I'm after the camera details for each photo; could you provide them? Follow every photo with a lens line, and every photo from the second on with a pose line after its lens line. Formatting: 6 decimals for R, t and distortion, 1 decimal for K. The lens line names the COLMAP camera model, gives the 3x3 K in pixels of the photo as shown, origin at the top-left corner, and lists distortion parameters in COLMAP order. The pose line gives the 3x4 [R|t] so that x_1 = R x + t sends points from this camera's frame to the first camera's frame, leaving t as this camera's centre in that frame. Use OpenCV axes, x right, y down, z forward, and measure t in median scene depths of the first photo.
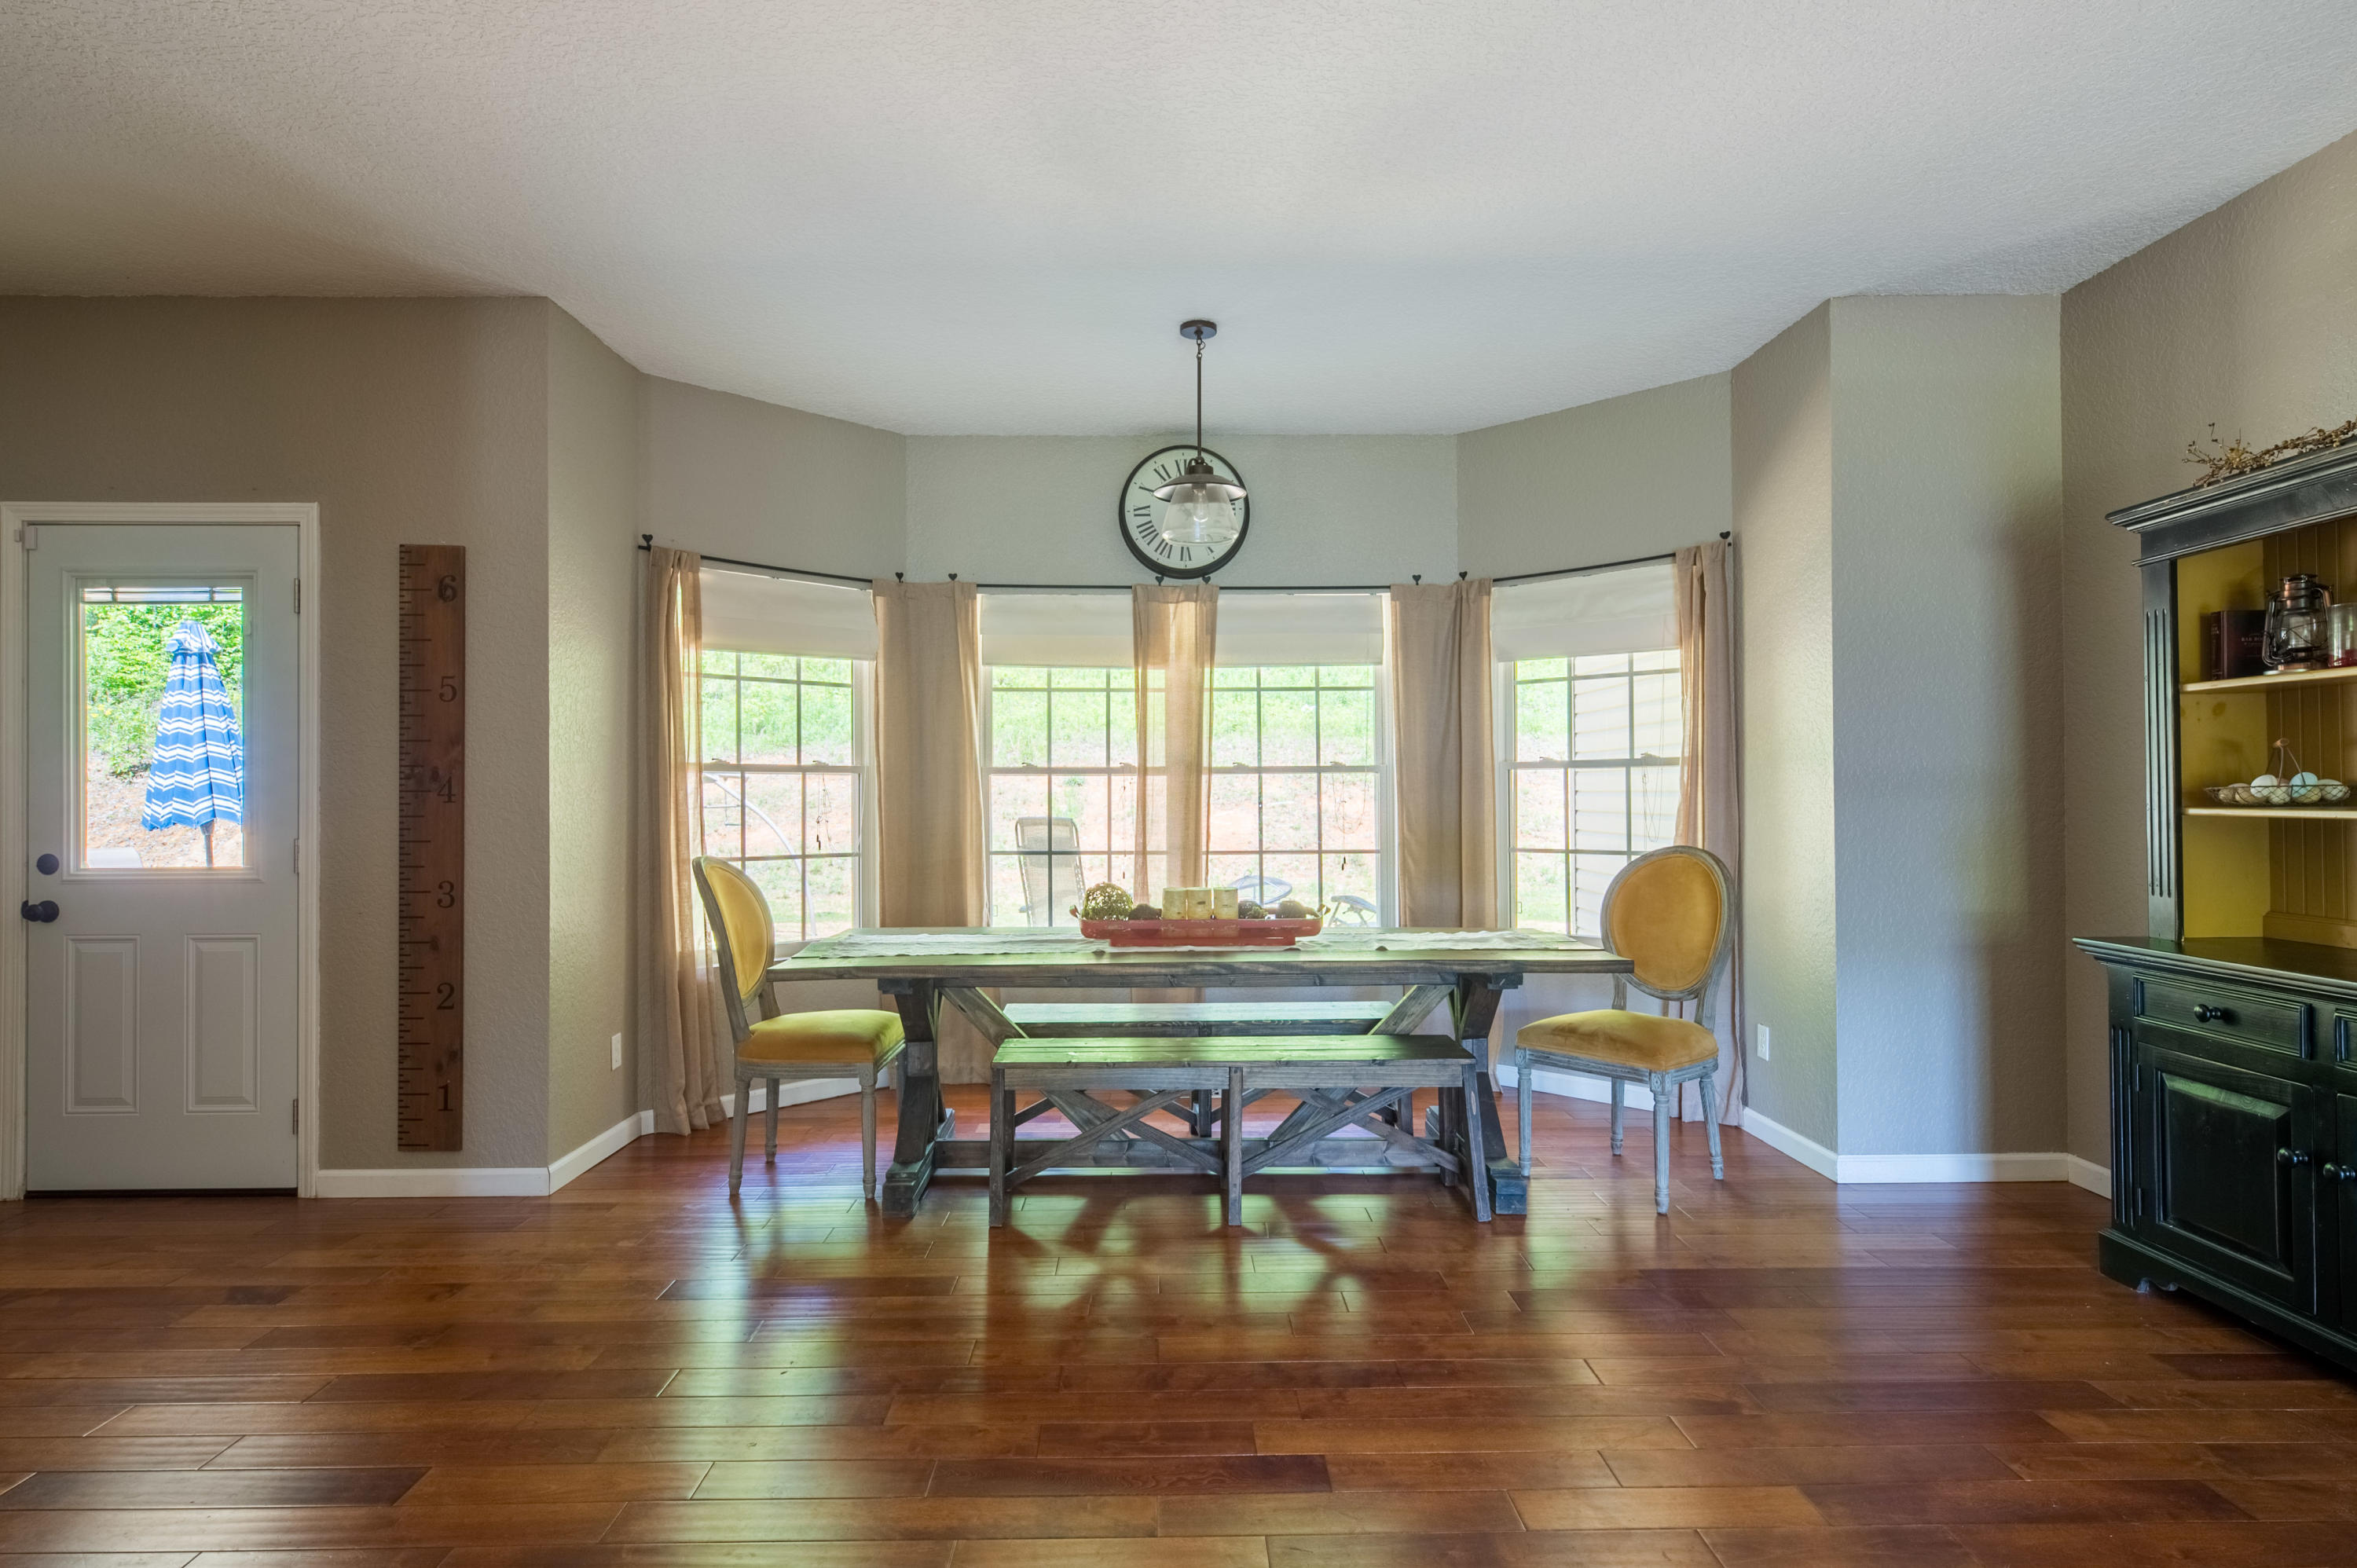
lens RADIAL K [[1253.3, 0, 1178.5], [0, 1253.3, 784.0], [0, 0, 1]] dist [0.017976, -0.000328]
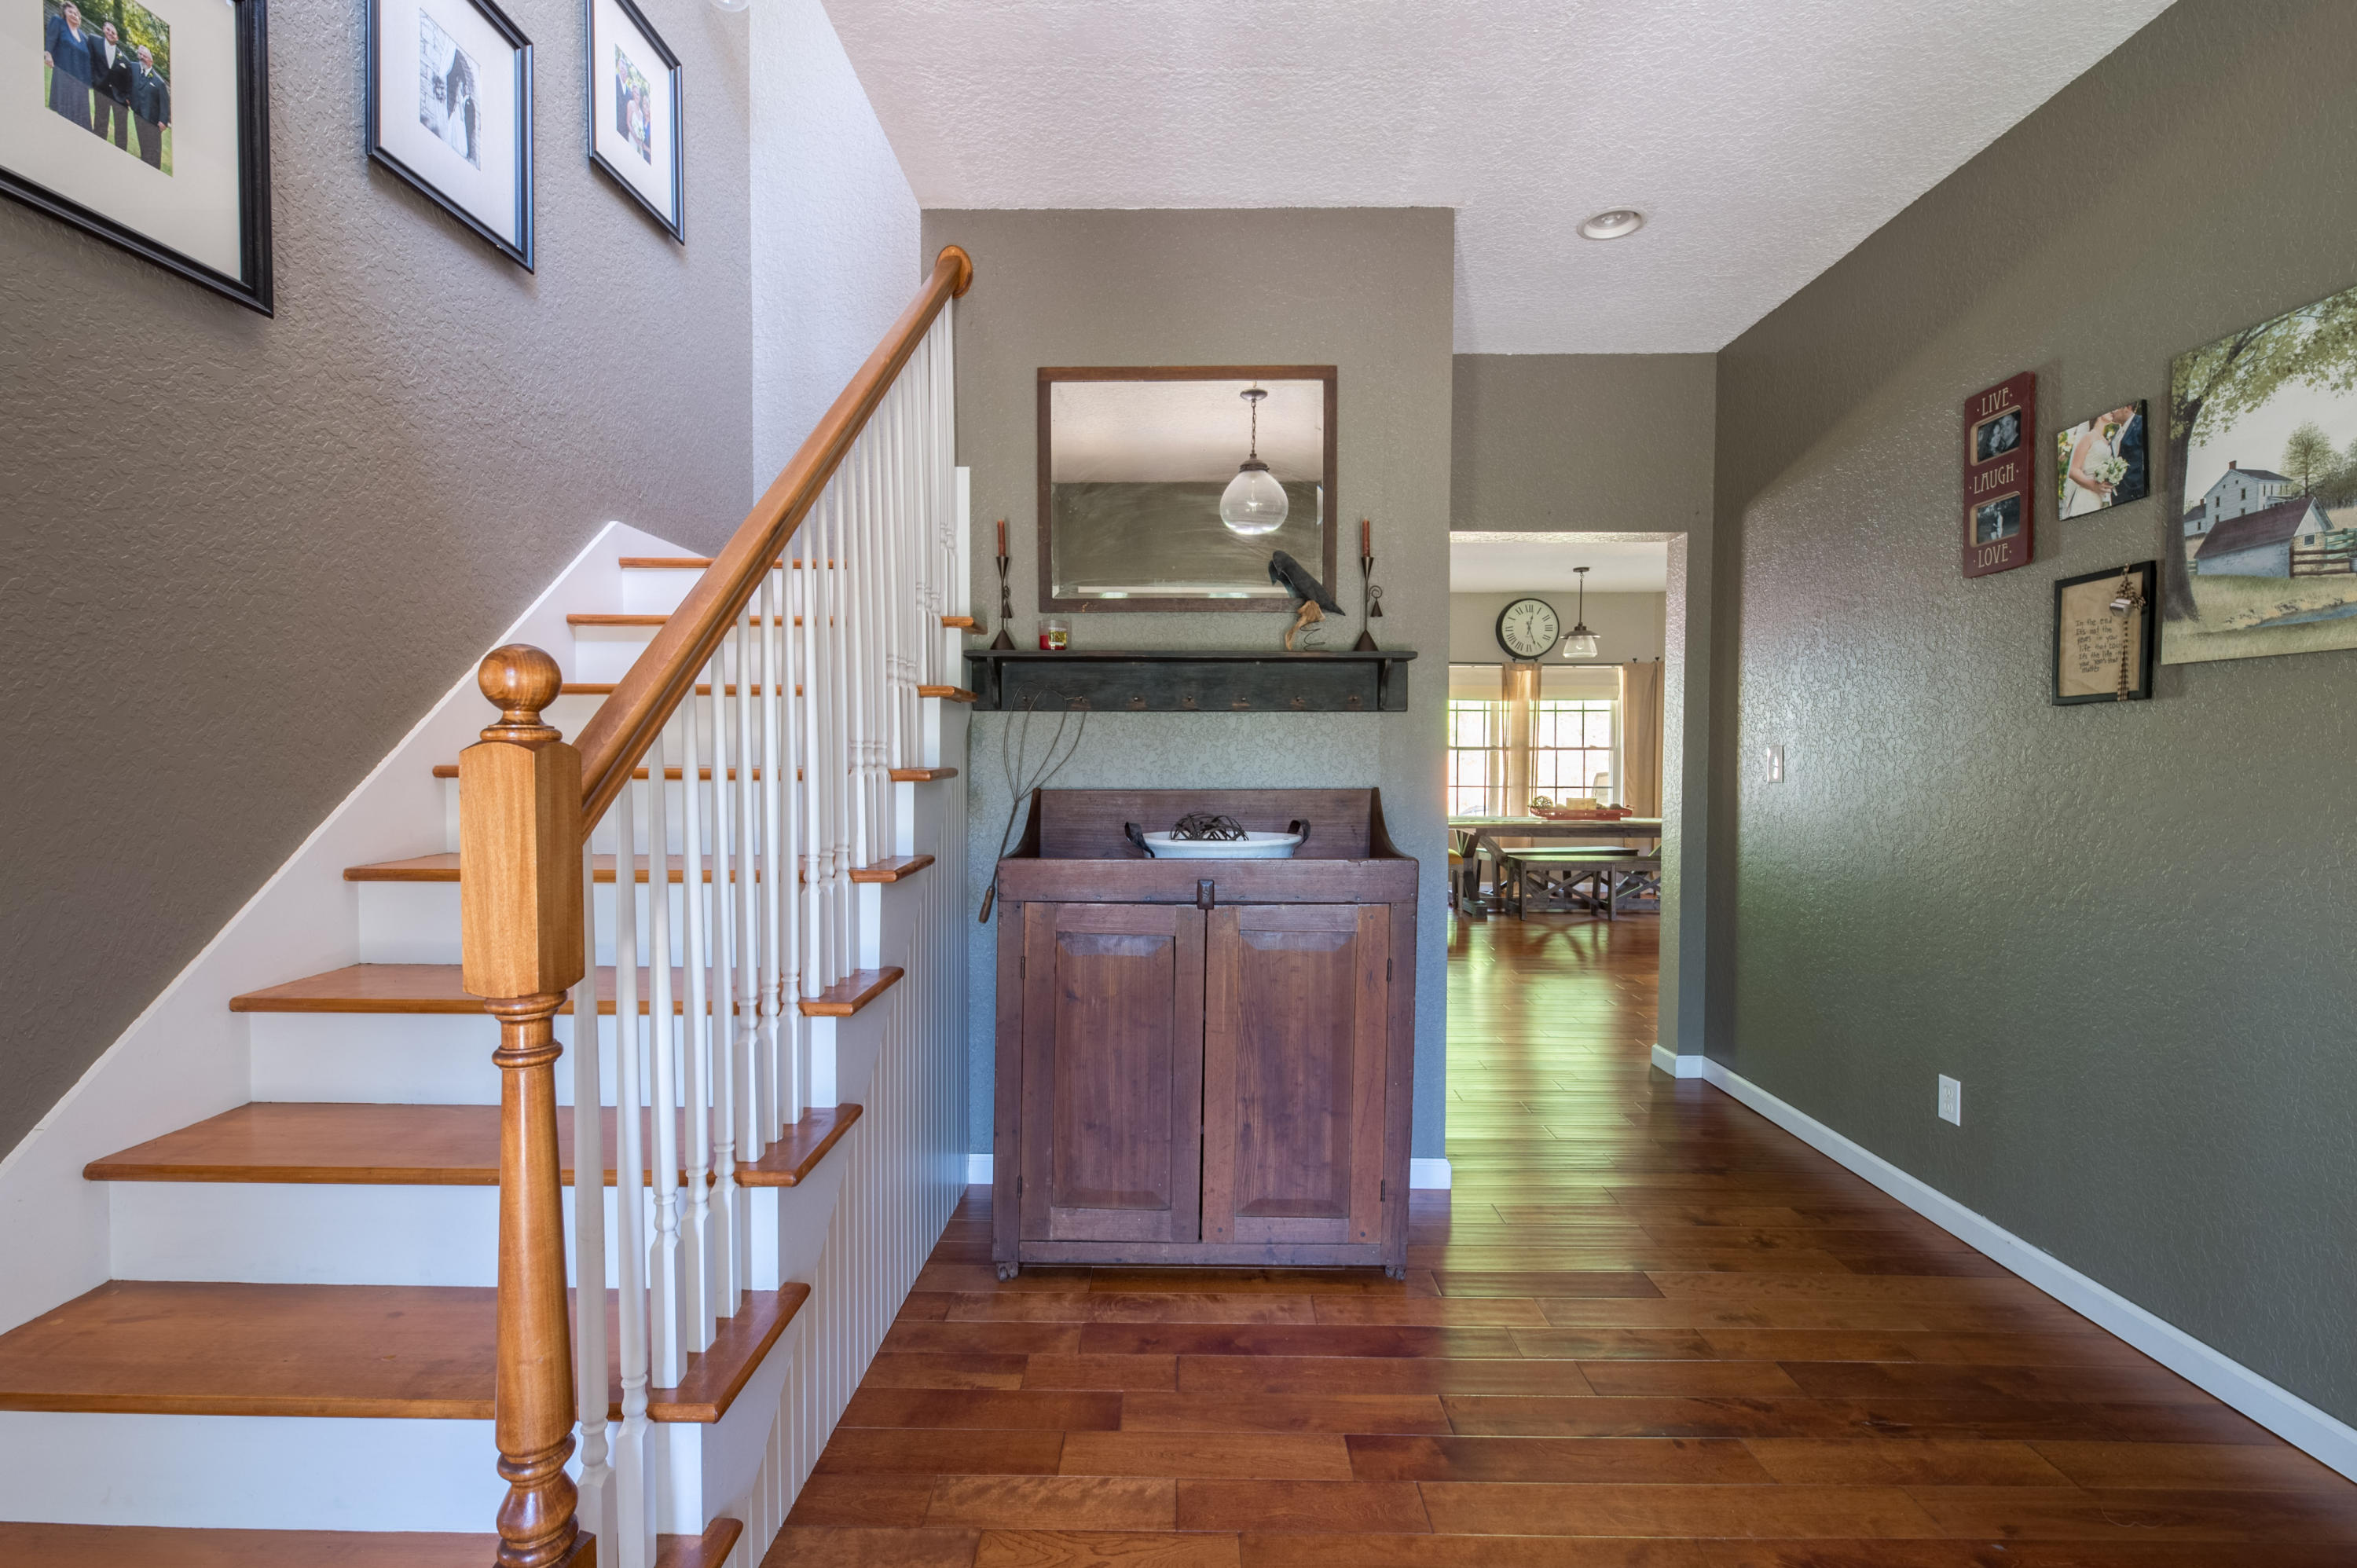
lens RADIAL K [[1027.7, 0, 1178.5], [0, 1027.7, 784.0], [0, 0, 1]] dist [-0.000531, 0.000075]
pose [[0.999469, 0.010745, -0.030762, -0.609843], [-0.009794, 0.999475, 0.030871, 0.001914], [0.031077, -0.030553, 0.999050, -0.902072]]
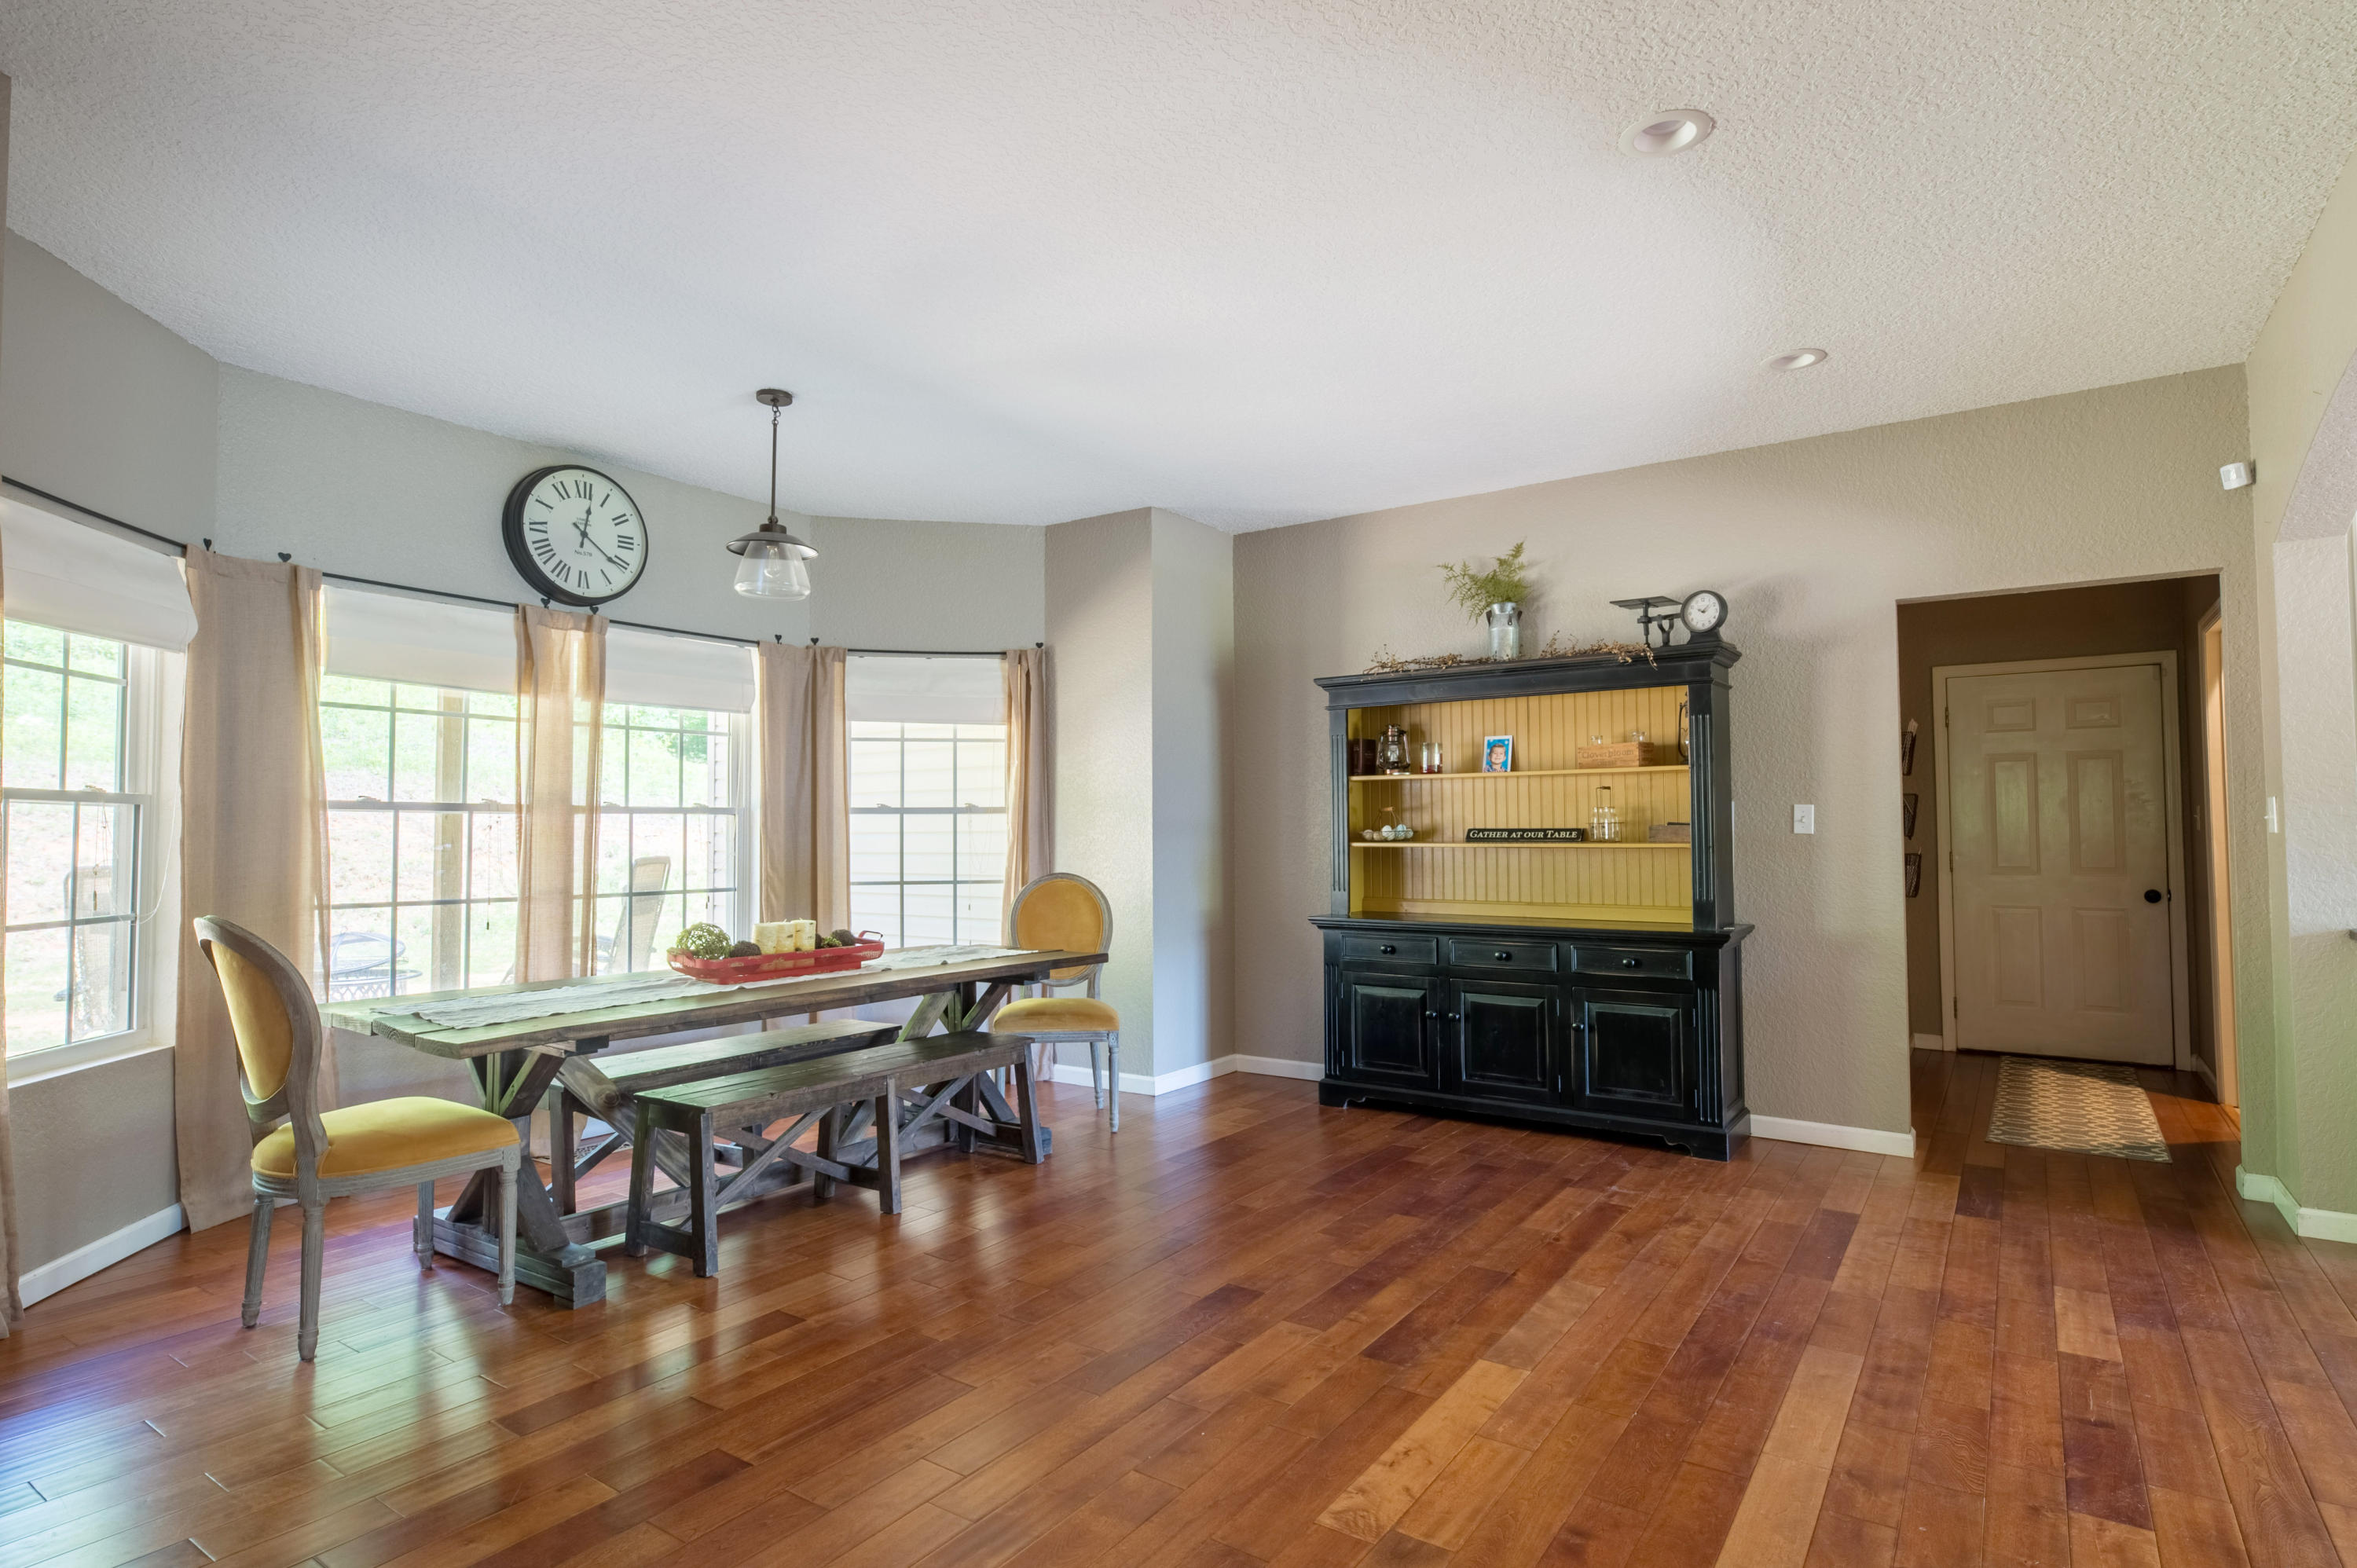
lens RADIAL K [[1253.3, 0, 1178.5], [0, 1253.3, 784.0], [0, 0, 1]] dist [0.017976, -0.000328]
pose [[0.573093, 0.036753, 0.818666, -0.571261], [-0.007468, 0.999187, -0.039629, 0.004909], [-0.819456, 0.016597, 0.572902, 0.100291]]
